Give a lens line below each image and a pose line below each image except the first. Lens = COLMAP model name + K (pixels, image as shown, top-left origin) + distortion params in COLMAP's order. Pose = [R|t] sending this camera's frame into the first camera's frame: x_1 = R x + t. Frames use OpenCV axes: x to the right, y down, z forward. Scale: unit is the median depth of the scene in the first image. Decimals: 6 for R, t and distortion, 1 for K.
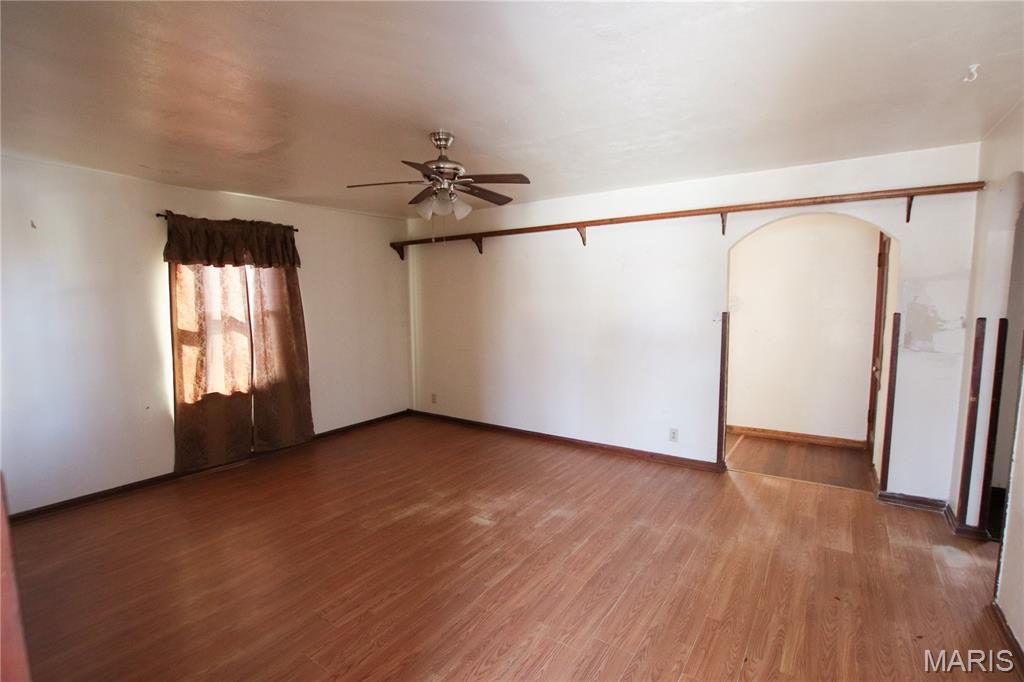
lens RADIAL K [[465.9, 0, 513.7], [0, 465.9, 341.8], [0, 0, 1]] dist [-0.021637, 0.000137]
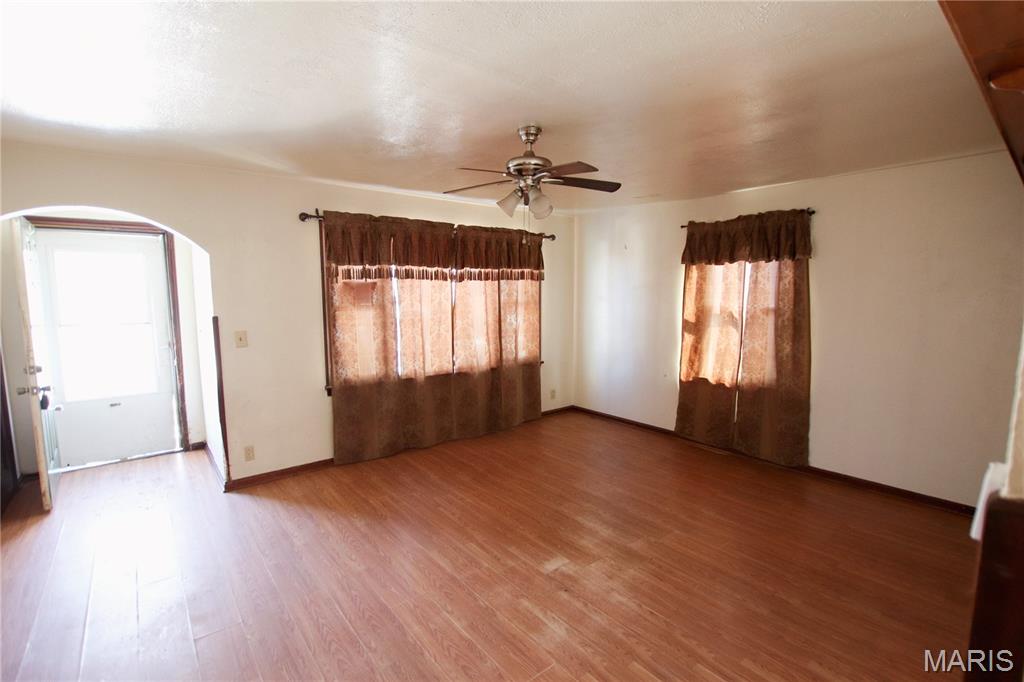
lens RADIAL K [[465.9, 0, 513.7], [0, 465.9, 341.8], [0, 0, 1]] dist [-0.021637, 0.000137]
pose [[-0.263888, 0.116840, -0.957450, 0.566416], [-0.092321, 0.985019, 0.145649, -0.102551], [0.960125, 0.126828, -0.249148, 0.865860]]
